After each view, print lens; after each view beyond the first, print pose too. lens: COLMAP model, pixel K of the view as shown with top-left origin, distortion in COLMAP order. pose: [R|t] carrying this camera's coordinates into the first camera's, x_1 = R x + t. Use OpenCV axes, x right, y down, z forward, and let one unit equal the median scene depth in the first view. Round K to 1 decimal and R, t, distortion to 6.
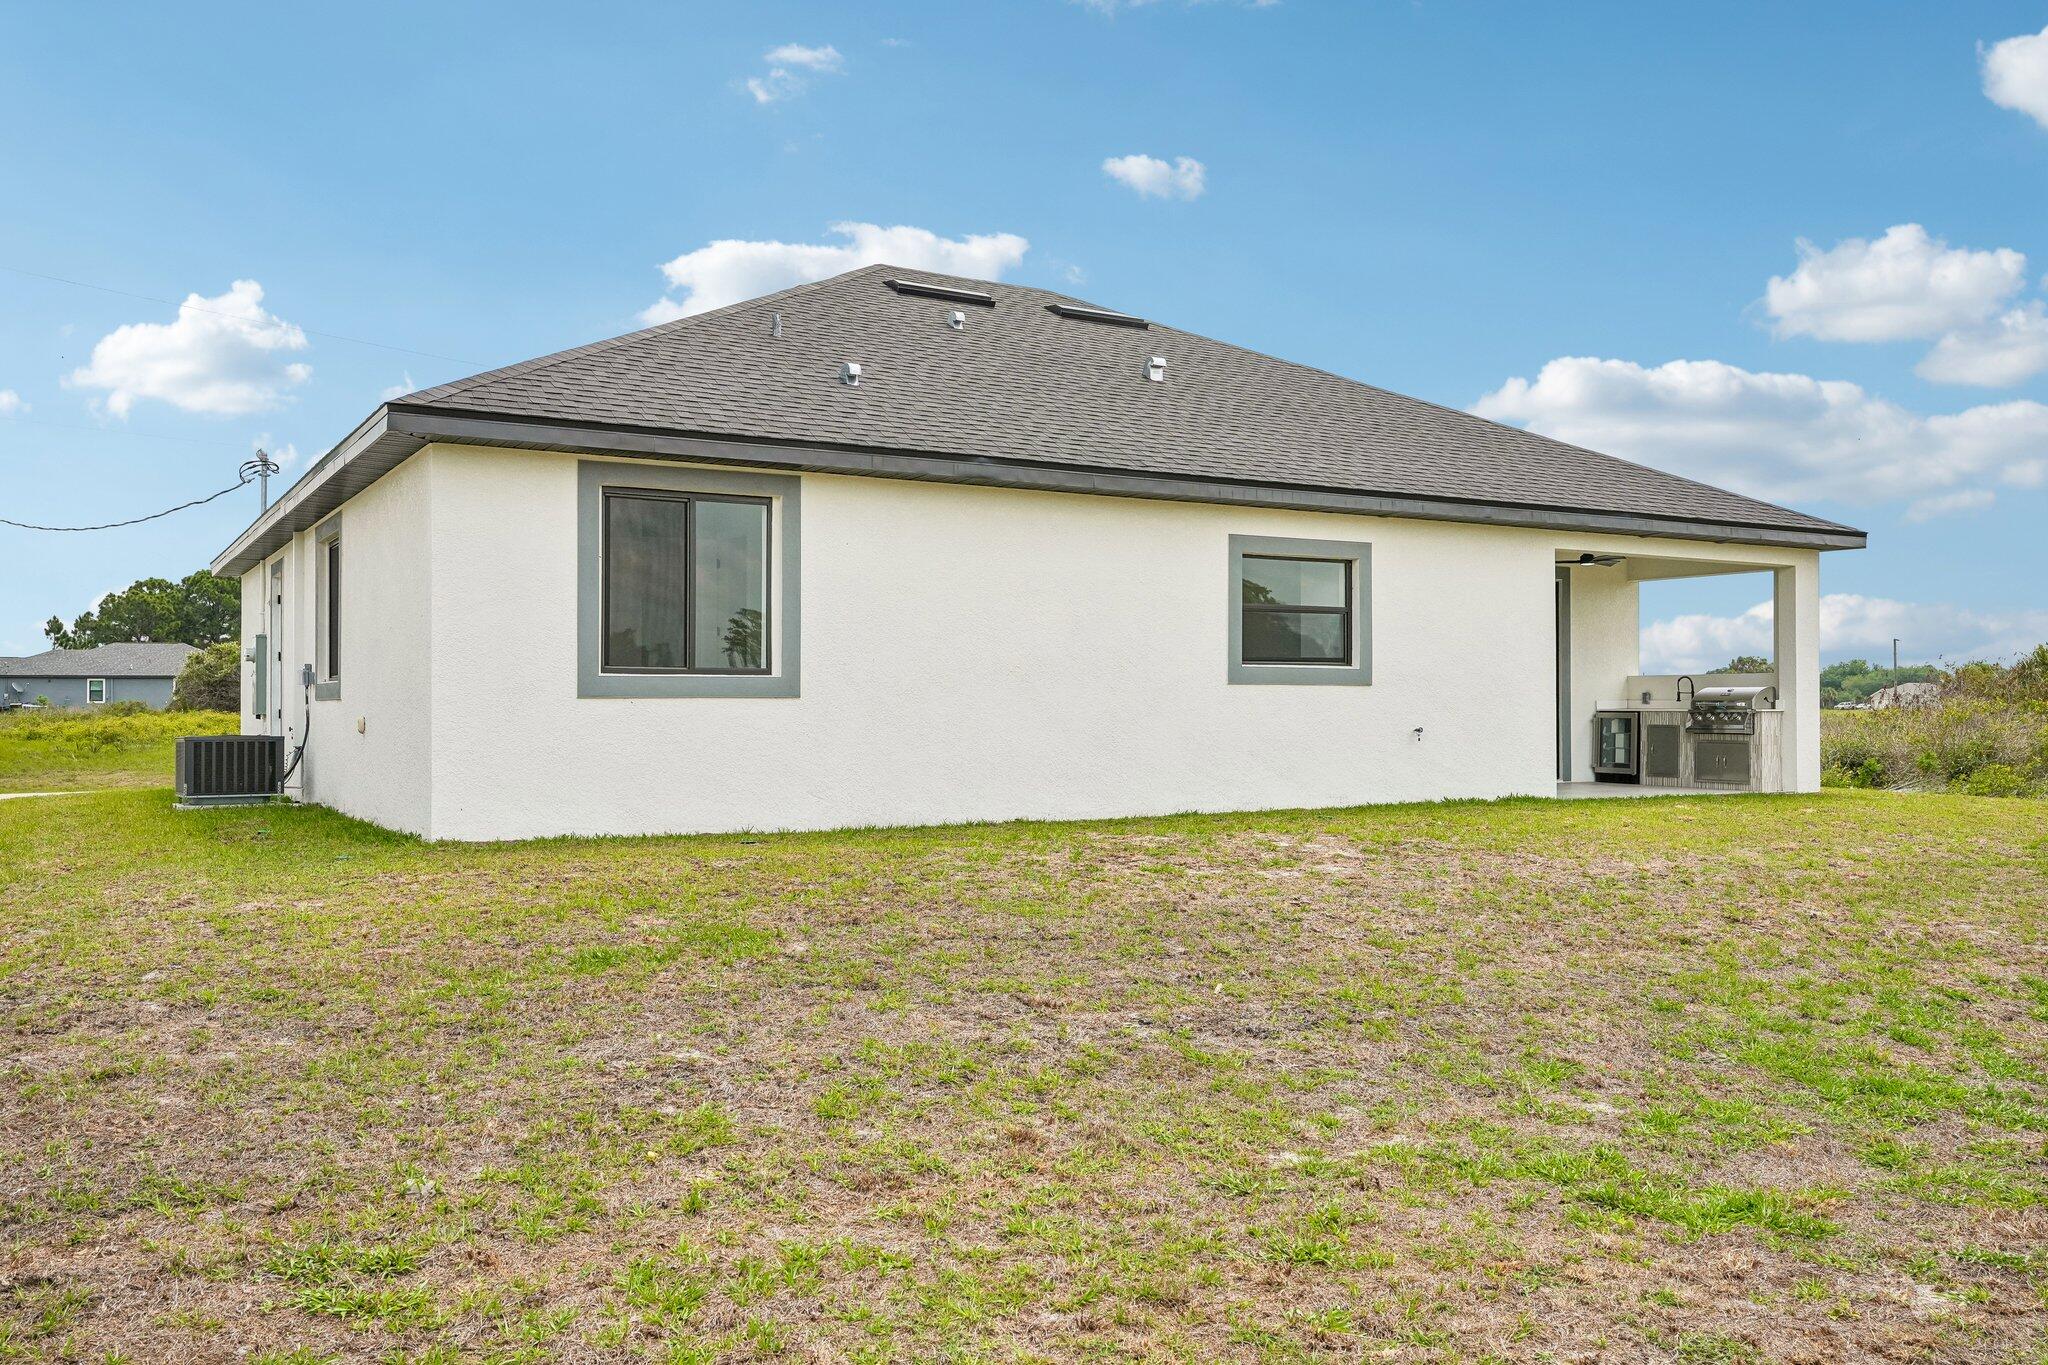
lens RADIAL K [[1630.1, 0, 1024.0], [0, 1630.1, 682.5], [0, 0, 1]] dist [0.001985, 0.004846]
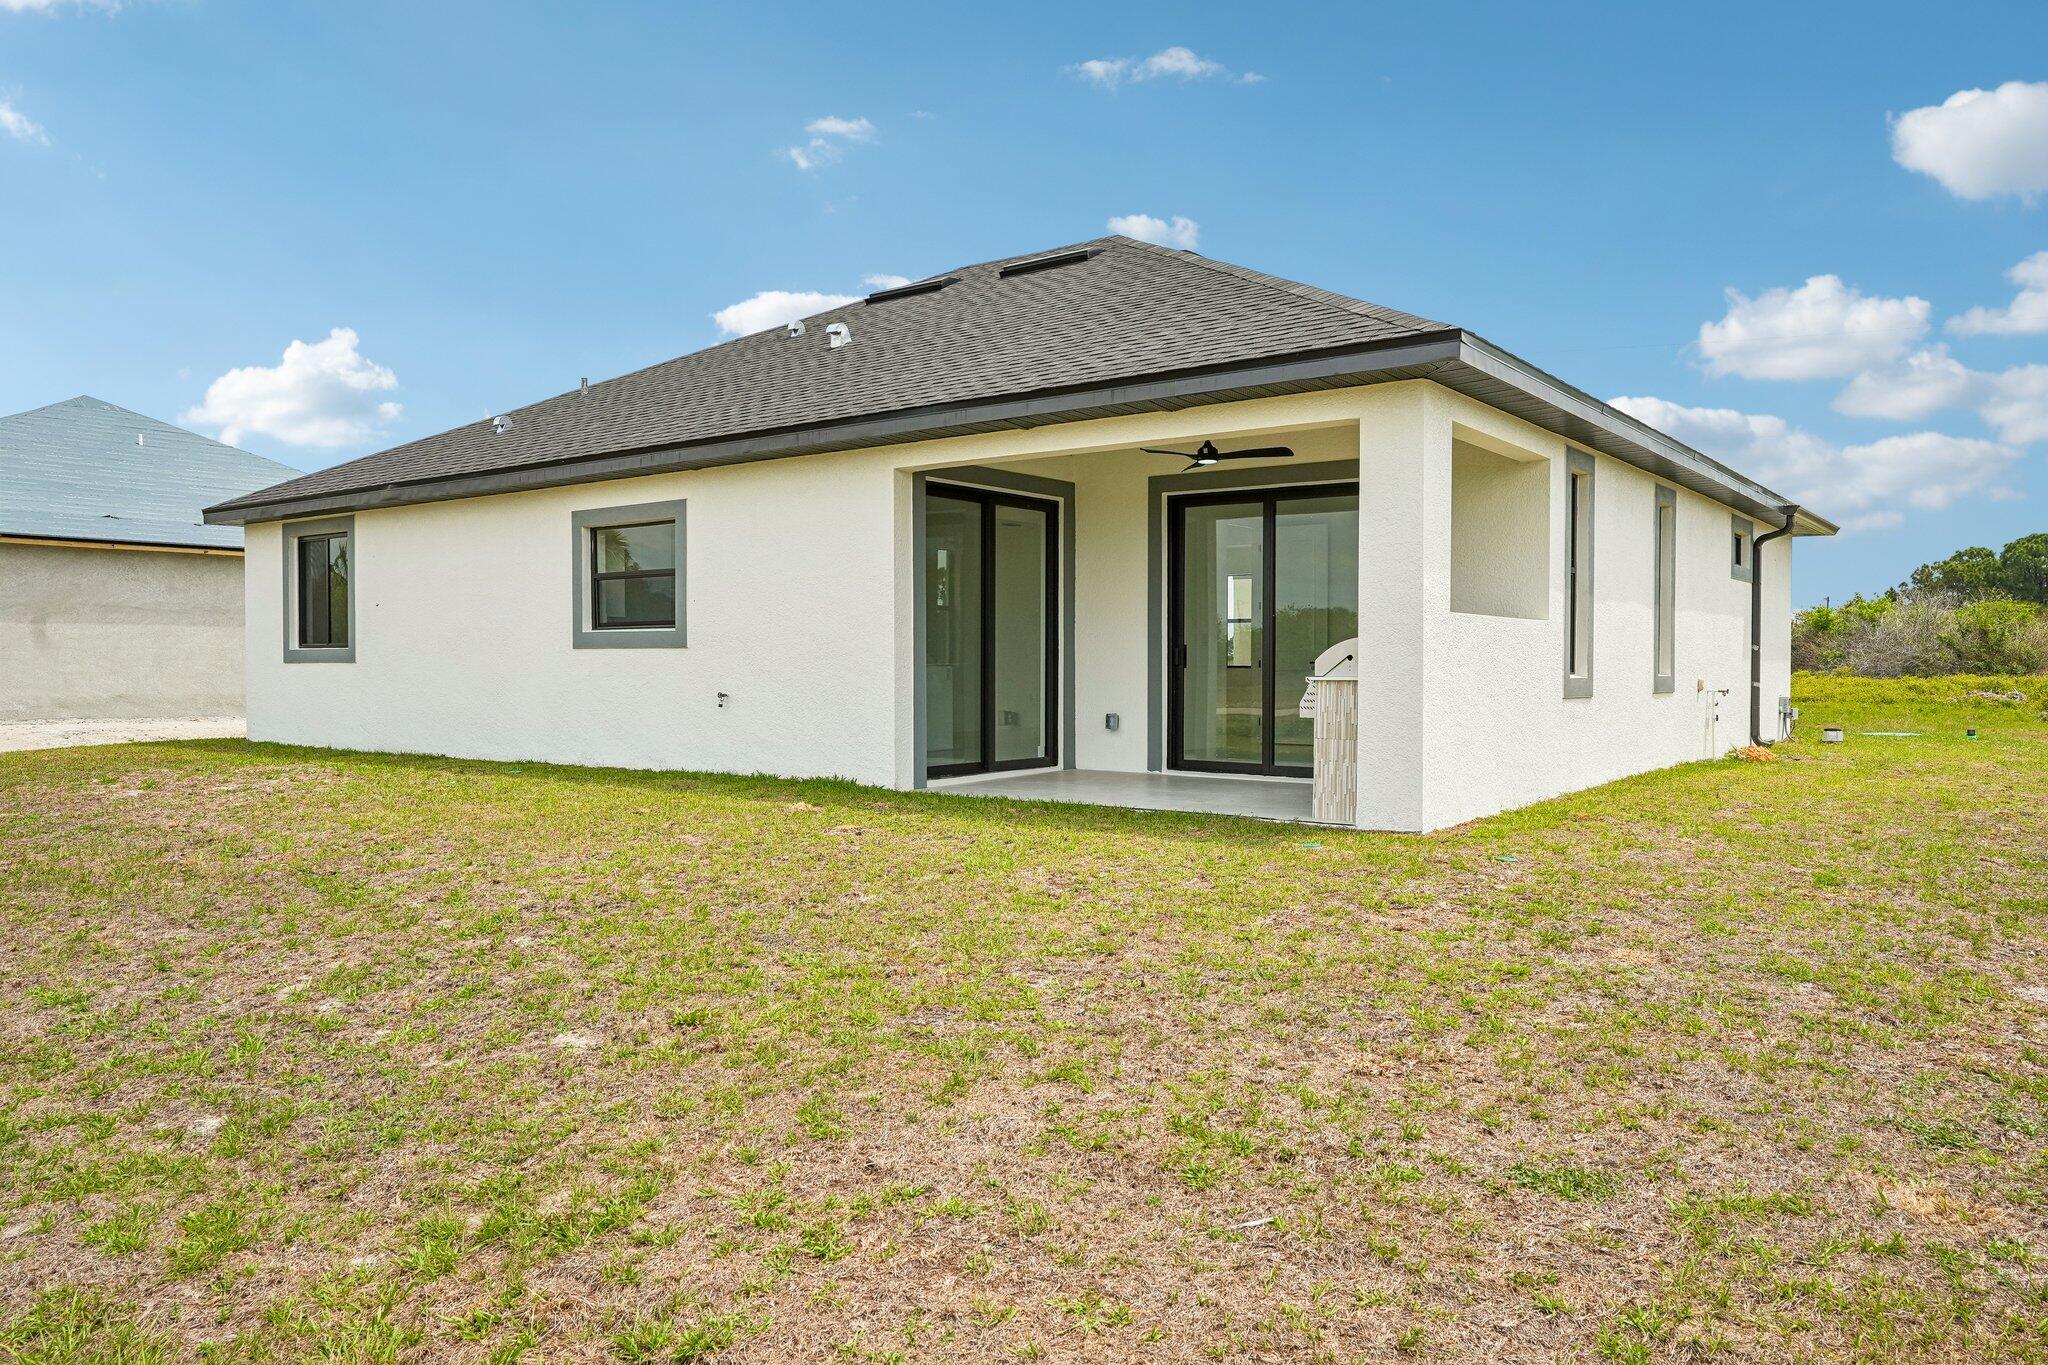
lens RADIAL K [[1441.9, 0, 1024.0], [0, 1441.9, 682.5], [0, 0, 1]] dist [-0.001122, -0.000446]
pose [[0.383839, 0.010740, -0.923338, 1.070943], [0.011672, 0.999796, 0.016481, 0.010336], [0.923326, -0.017103, 0.383635, 0.856473]]
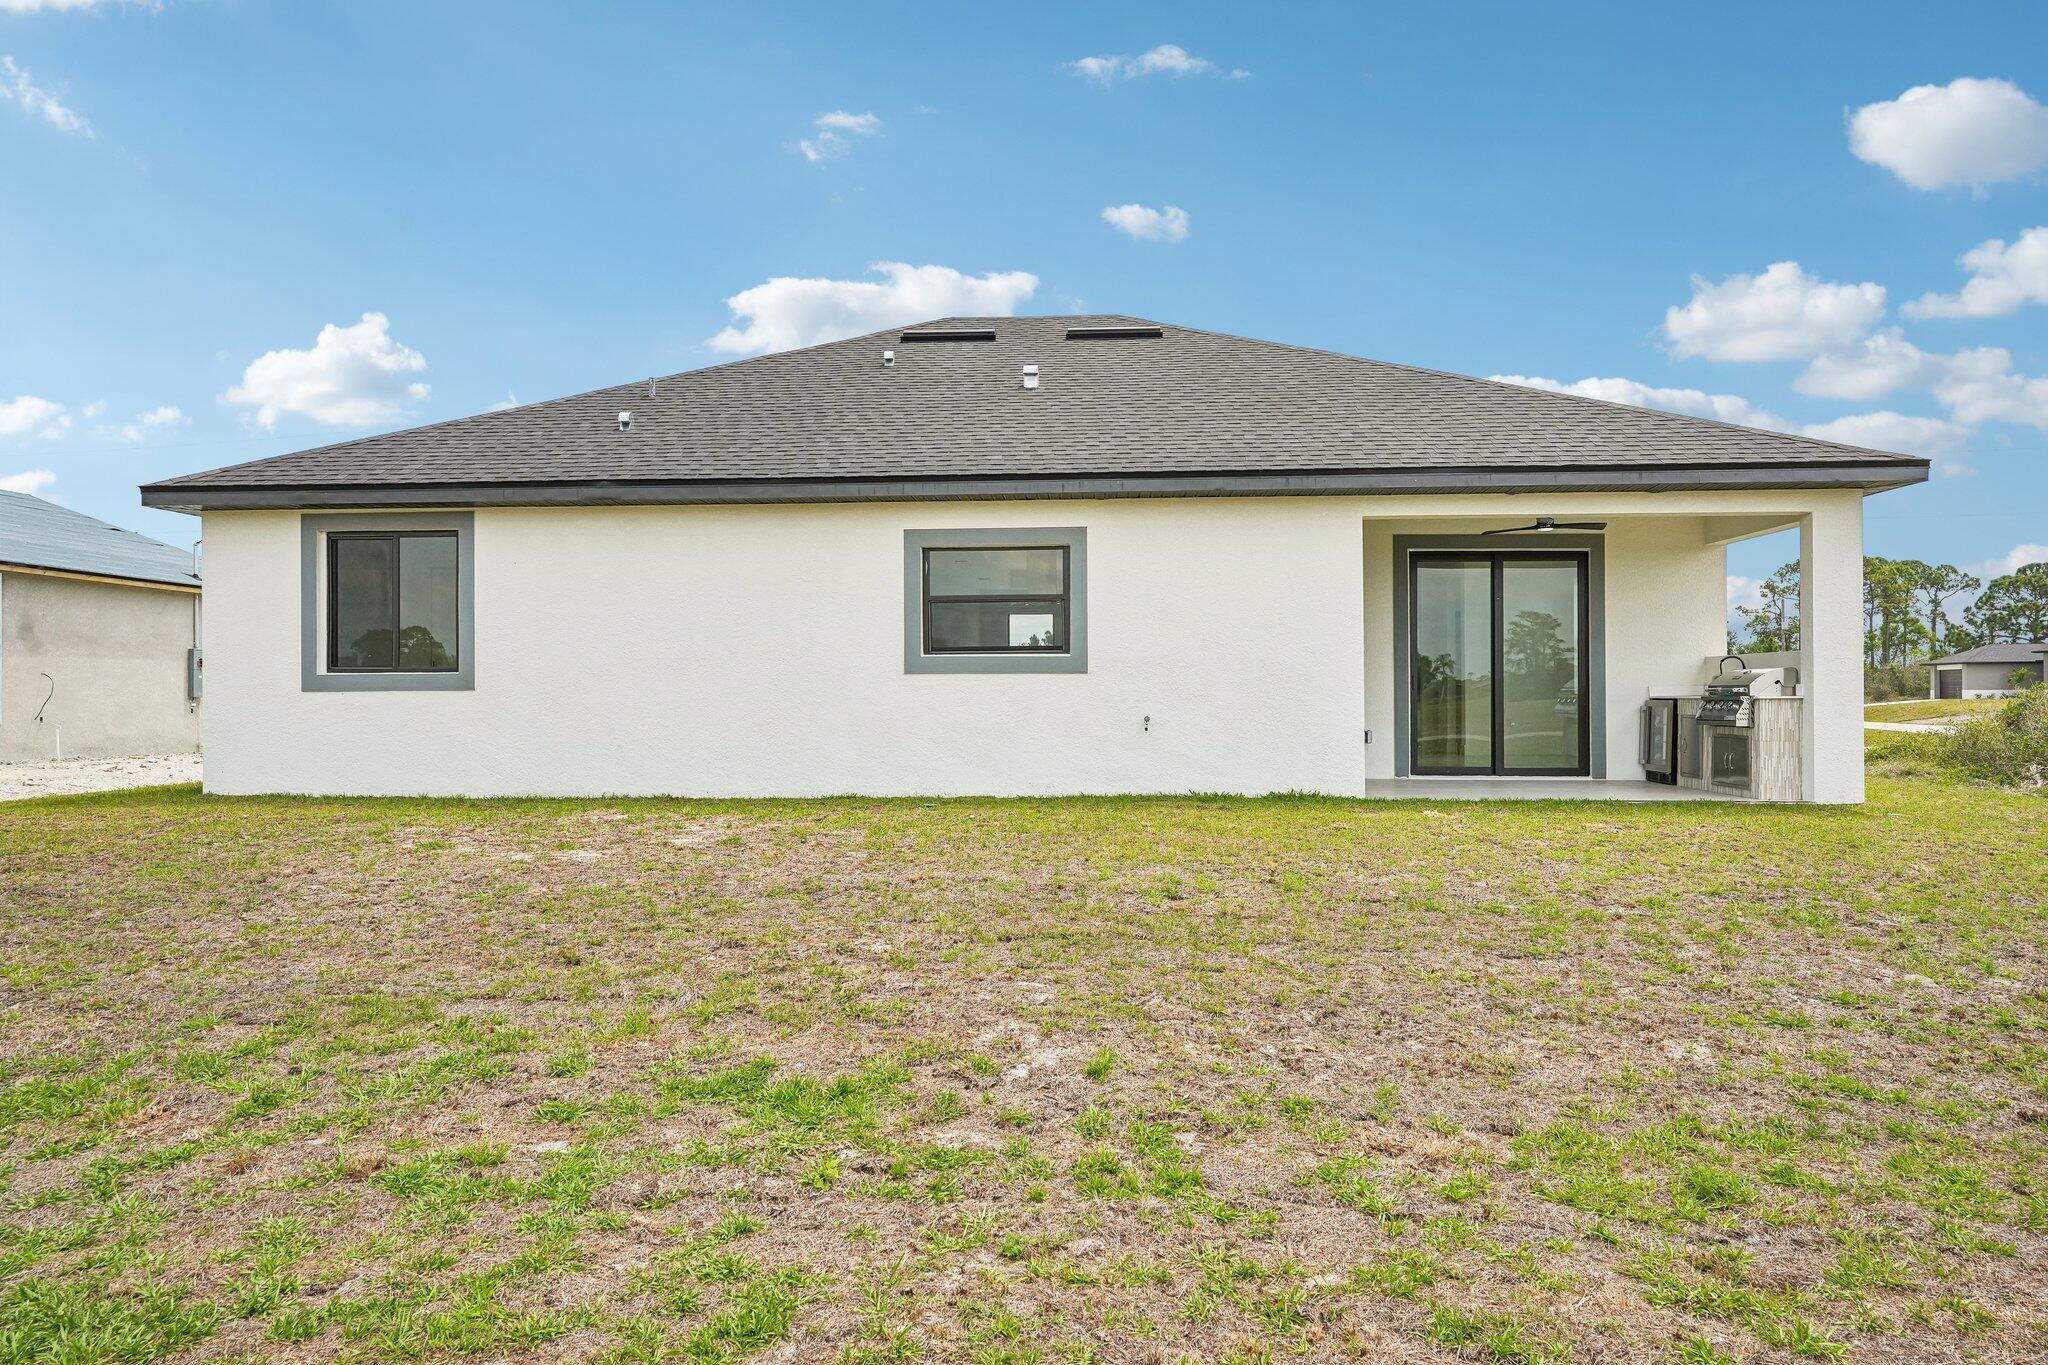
lens RADIAL K [[1290.2, 0, 1024.0], [0, 1290.2, 682.5], [0, 0, 1]] dist [-0.005813, -0.002317]
pose [[0.830192, -0.009314, -0.557400, 0.610058], [0.011696, 0.999931, 0.000713, 0.006185], [0.557355, -0.007111, 0.830244, 0.339656]]
